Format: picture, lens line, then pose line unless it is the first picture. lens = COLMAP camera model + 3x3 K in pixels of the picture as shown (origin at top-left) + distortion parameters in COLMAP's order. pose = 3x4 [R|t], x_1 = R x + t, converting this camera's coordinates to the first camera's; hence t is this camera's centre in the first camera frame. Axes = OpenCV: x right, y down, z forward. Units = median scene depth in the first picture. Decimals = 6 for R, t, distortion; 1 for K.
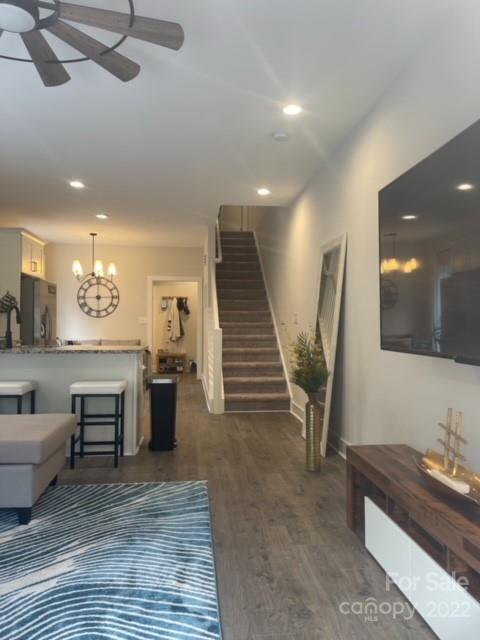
lens RADIAL K [[486.1, 0, 241.6], [0, 486.1, 320.9], [0, 0, 1]] dist [0.085316, -0.120176]
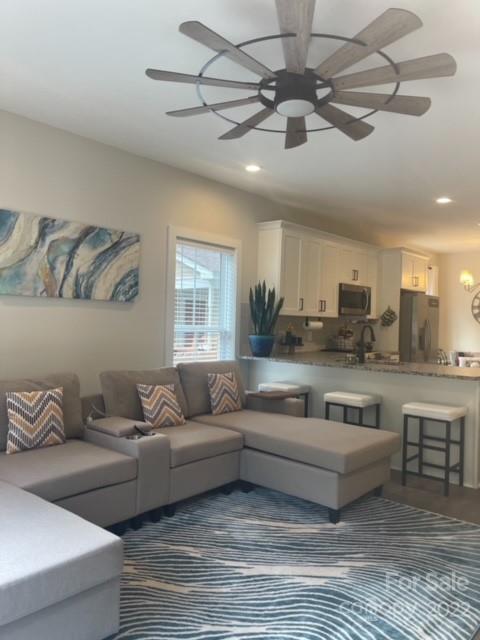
lens RADIAL K [[486.1, 0, 241.6], [0, 486.1, 320.9], [0, 0, 1]] dist [0.085316, -0.120176]
pose [[0.673734, 0.013108, -0.738858, 0.111169], [-0.014684, 0.999883, 0.004349, -0.027802], [0.738828, 0.007919, 0.673847, 0.023709]]
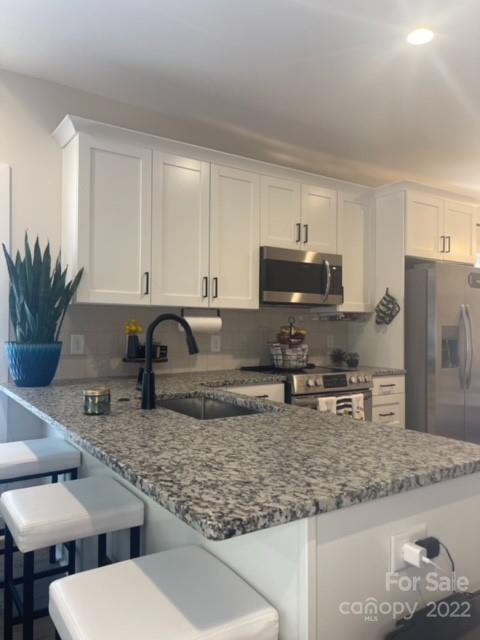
lens RADIAL K [[486.1, 0, 241.6], [0, 486.1, 320.9], [0, 0, 1]] dist [0.085316, -0.120176]
pose [[0.456755, -0.013437, -0.889491, -0.014431], [0.005206, 0.999909, -0.012432, -0.013790], [0.889577, 0.001048, 0.456784, 0.564935]]
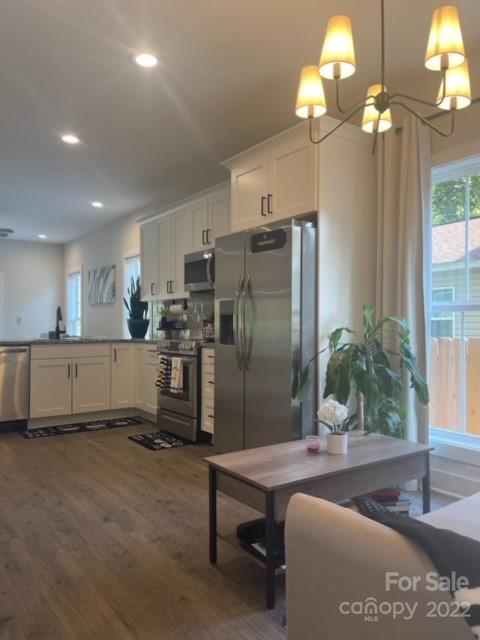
lens RADIAL K [[486.1, 0, 241.6], [0, 486.1, 320.9], [0, 0, 1]] dist [0.085316, -0.120176]
pose [[-0.873116, -0.008459, -0.487438, -0.172375], [0.001075, 0.999814, -0.019277, 0.020917], [0.487510, -0.017355, -0.872945, 1.574304]]
